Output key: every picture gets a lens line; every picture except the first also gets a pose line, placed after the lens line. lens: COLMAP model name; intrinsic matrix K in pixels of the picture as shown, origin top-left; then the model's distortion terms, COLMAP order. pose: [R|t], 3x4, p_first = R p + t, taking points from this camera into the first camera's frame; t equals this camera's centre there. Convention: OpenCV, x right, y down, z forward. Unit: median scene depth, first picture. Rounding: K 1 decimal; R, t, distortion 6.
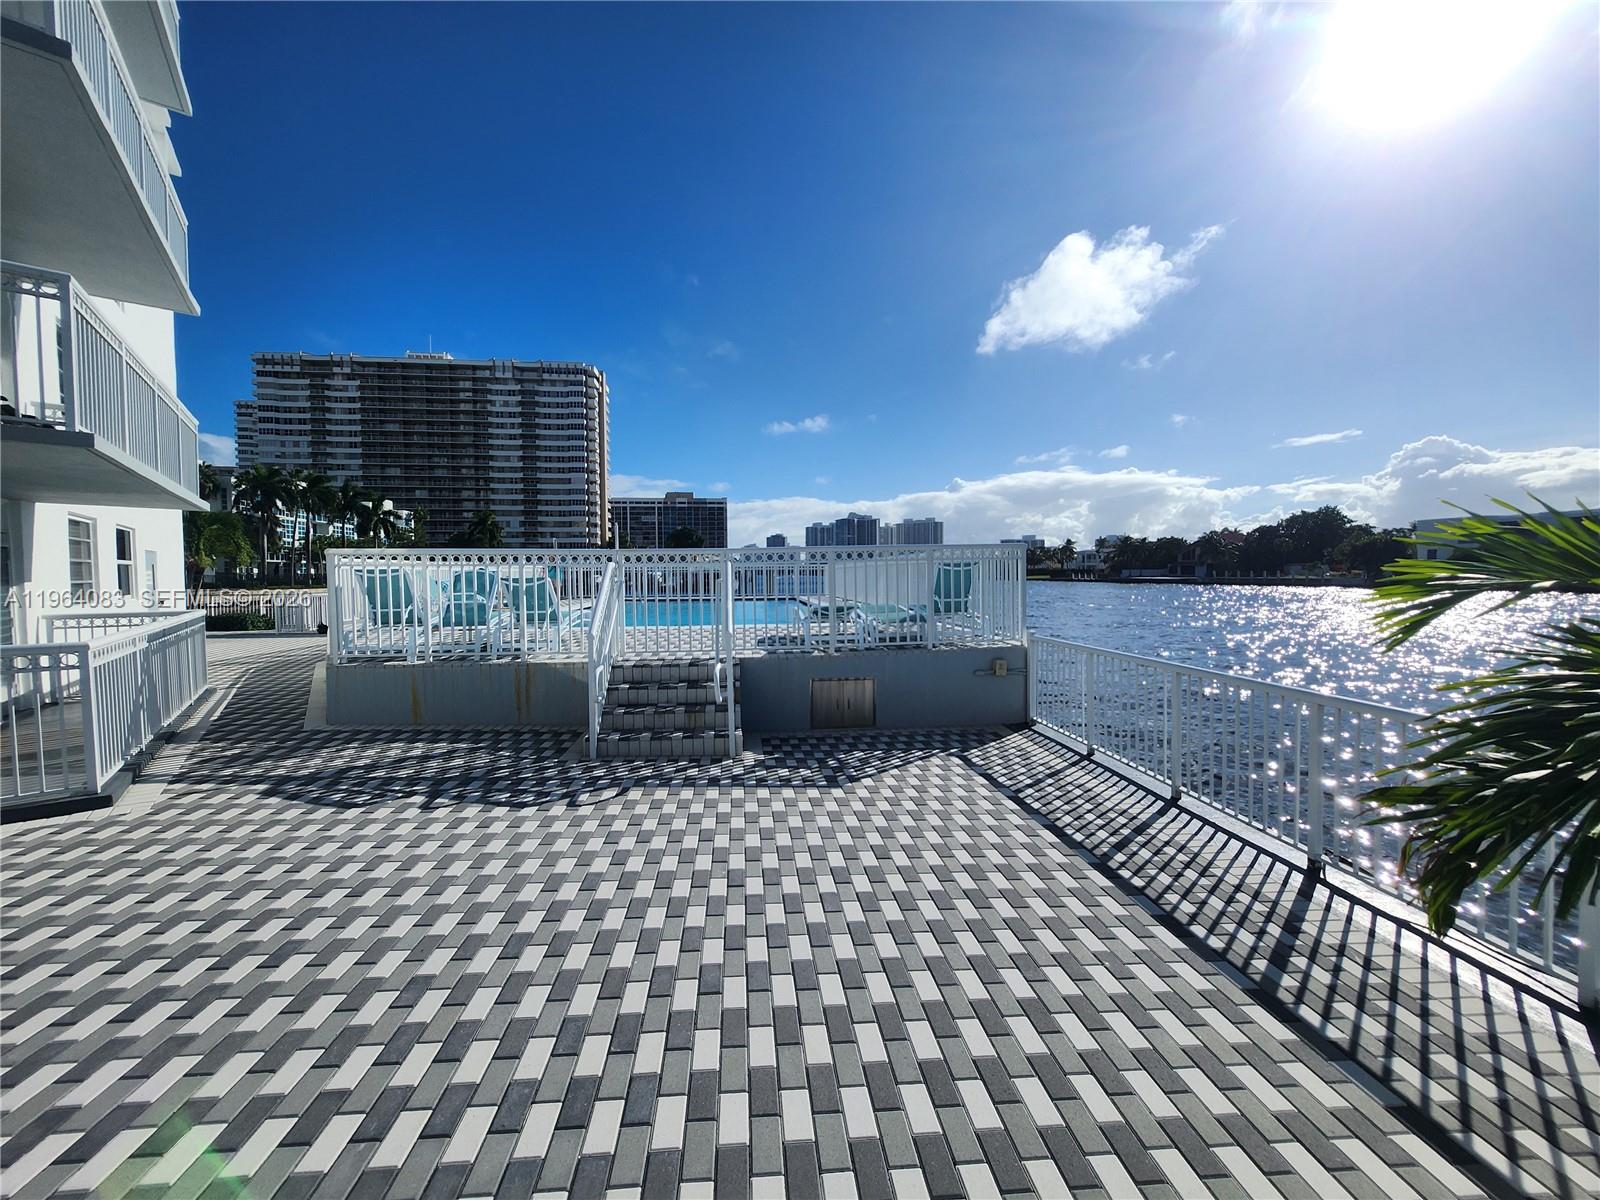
lens RADIAL K [[636.1, 0, 797.0], [0, 636.1, 606.3], [0, 0, 1]] dist [-0.011043, 0.004203]
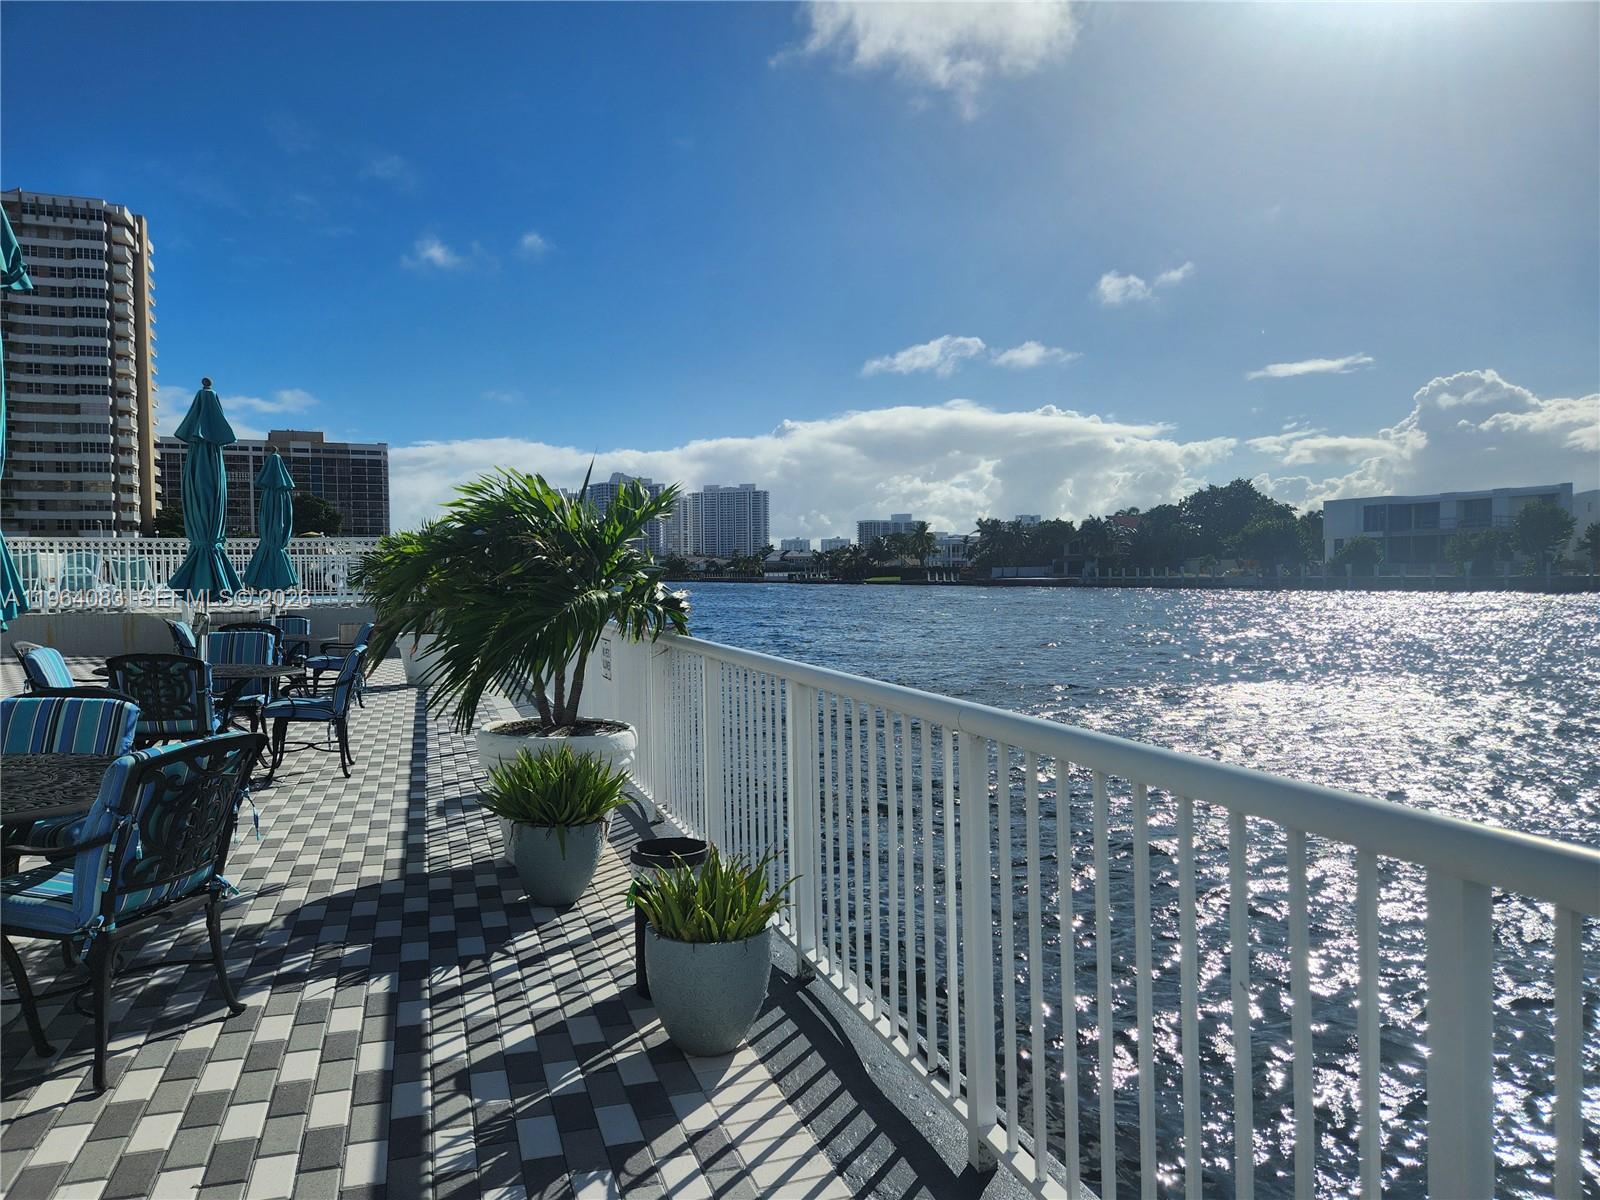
lens RADIAL K [[1137.2, 0, 798.9], [0, 1137.2, 621.6], [0, 0, 1]] dist [0.003459, -0.008893]
pose [[0.974687, -0.013450, 0.223170, 0.499281], [0.015489, 0.999853, -0.007386, 0.080234], [-0.223038, 0.010656, 0.974751, -1.687274]]
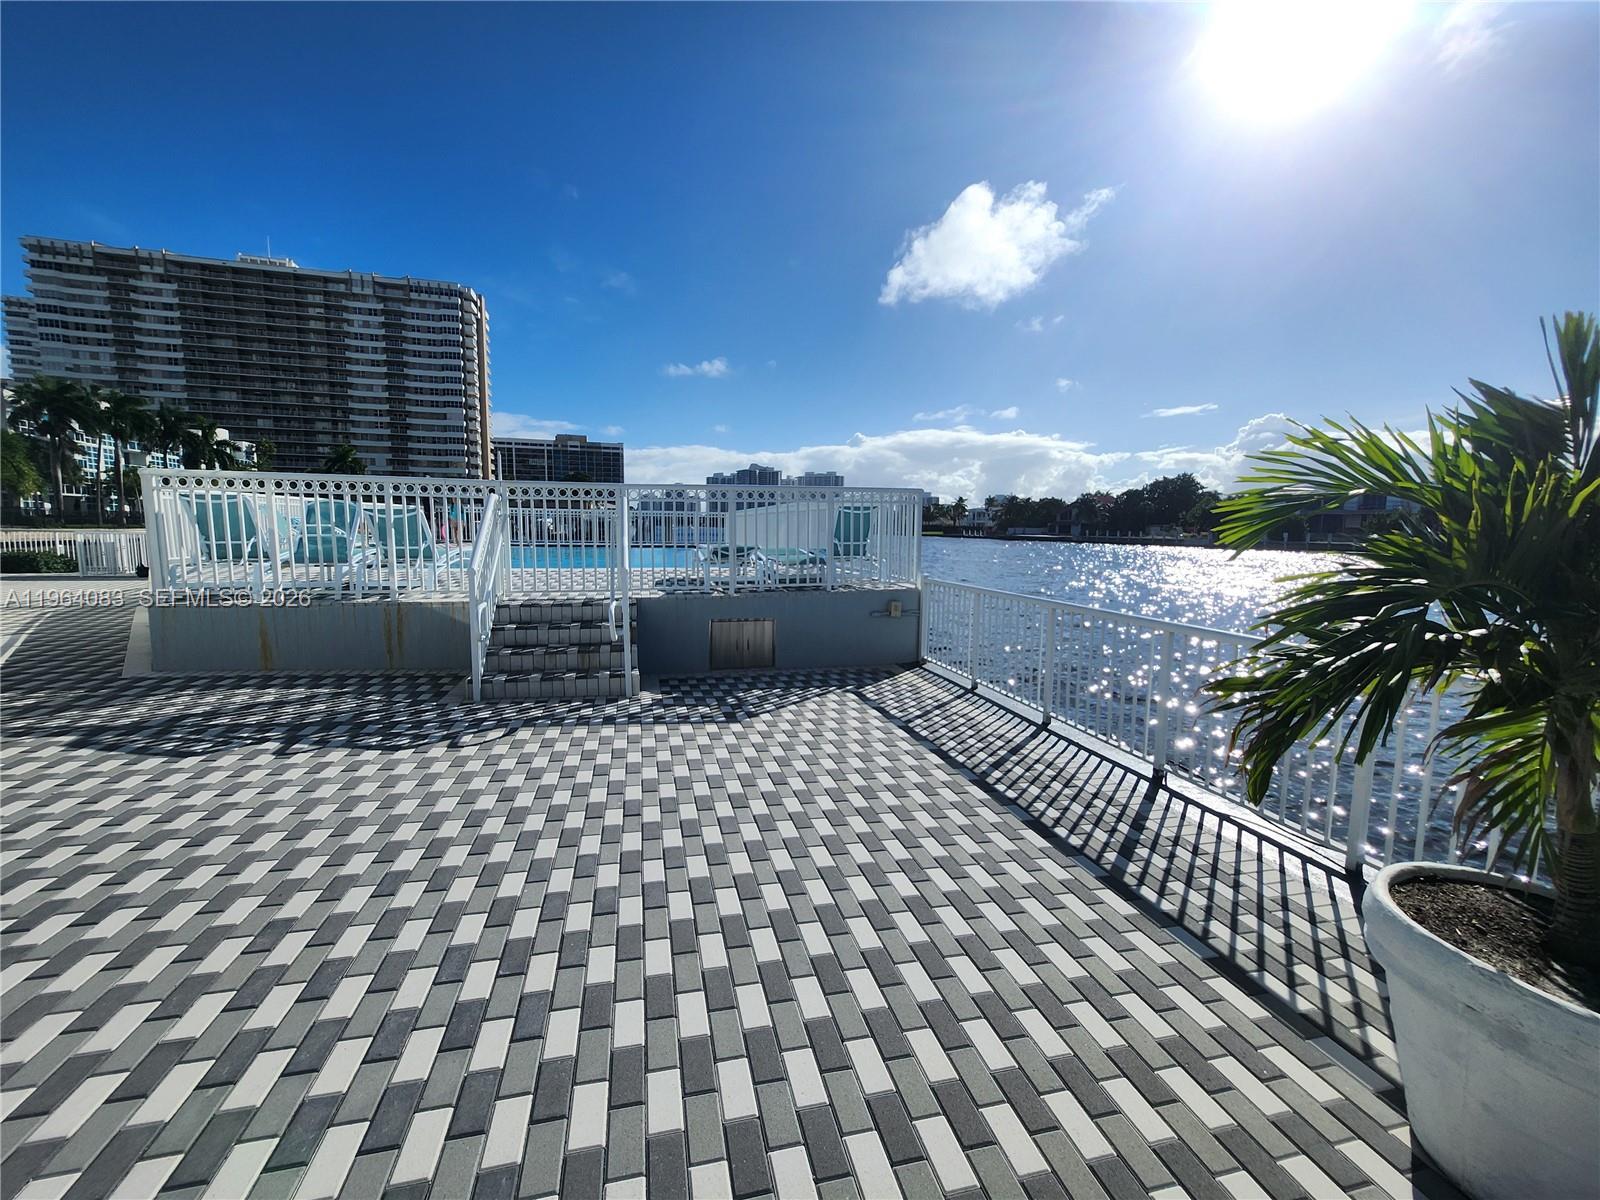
lens RADIAL K [[636.1, 0, 799.5], [0, 636.1, 608.2], [0, 0, 1]] dist [-0.011043, 0.004203]
pose [[0.987208, 0.002387, 0.159421, 0.001510], [-0.014669, 0.997007, 0.075911, 0.019130], [-0.158763, -0.077279, 0.984288, 0.004167]]
